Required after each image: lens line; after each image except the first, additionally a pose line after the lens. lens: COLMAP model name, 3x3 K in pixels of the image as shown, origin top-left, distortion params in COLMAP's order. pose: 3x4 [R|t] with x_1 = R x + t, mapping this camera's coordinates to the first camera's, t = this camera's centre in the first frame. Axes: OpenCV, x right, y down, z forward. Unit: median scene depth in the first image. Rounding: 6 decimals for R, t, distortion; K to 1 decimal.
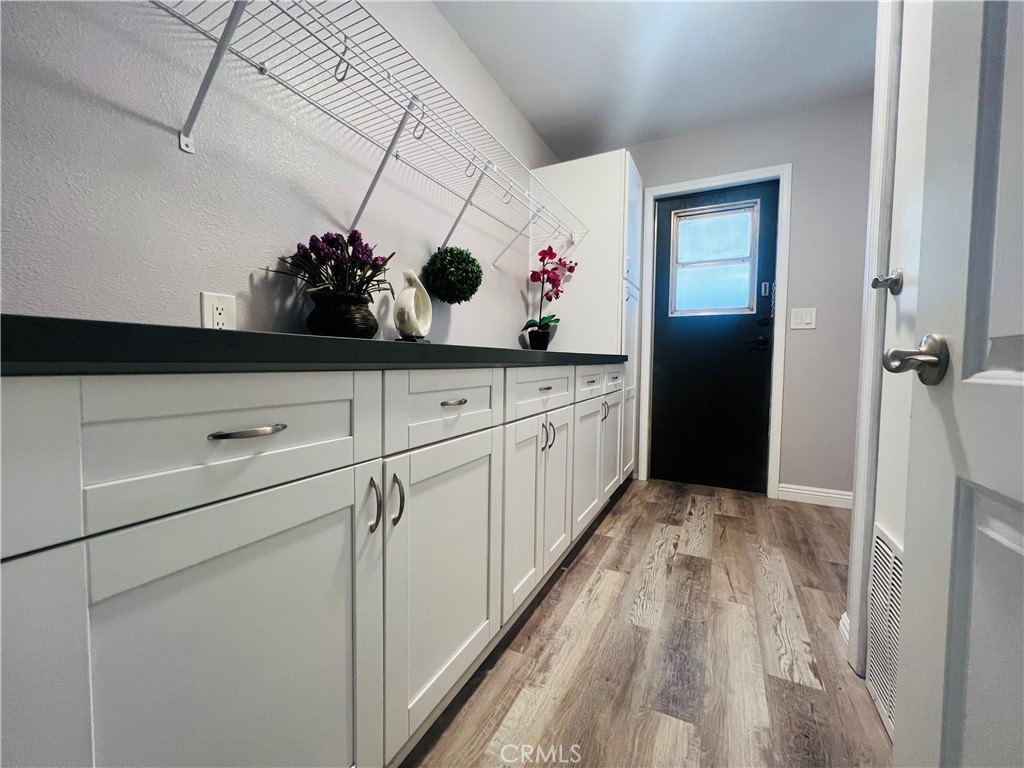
lens RADIAL K [[408.1, 0, 507.1], [0, 408.1, 379.7], [0, 0, 1]] dist [-0.003445, 0.000030]
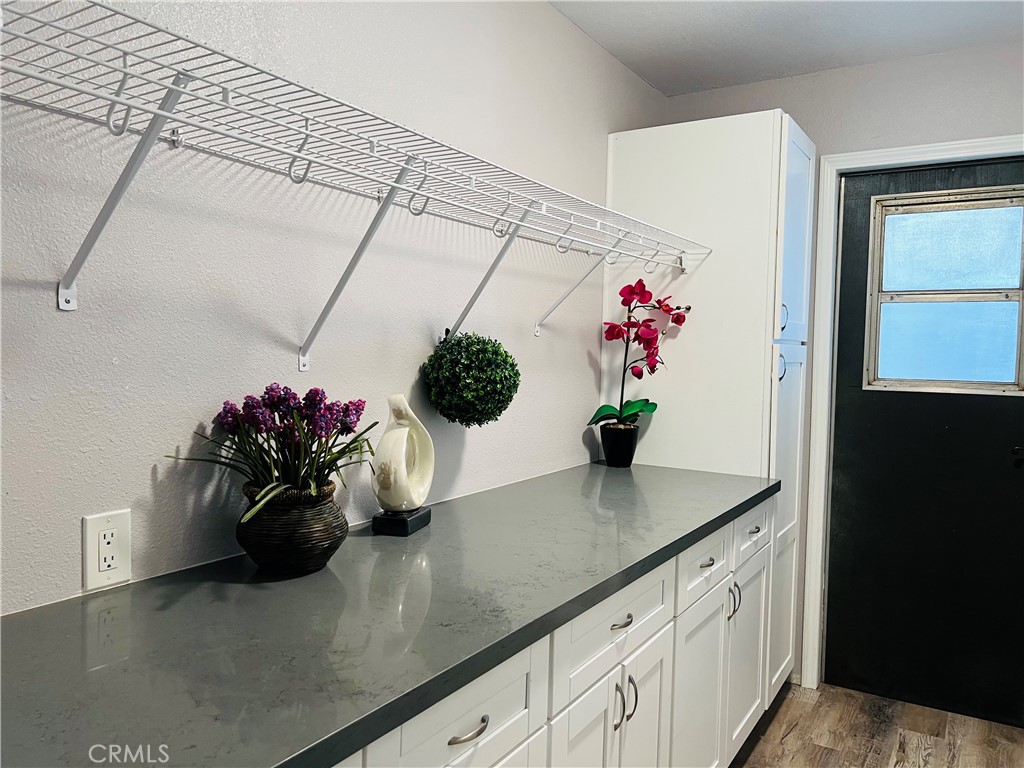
lens RADIAL K [[766.7, 0, 507.6], [0, 766.7, 381.5], [0, 0, 1]] dist [0.052801, -0.060654]
pose [[0.996910, 0.015890, -0.076933, 0.005278], [-0.016182, 0.999864, -0.003173, -0.185787], [0.076872, 0.004408, 0.997031, -0.074508]]
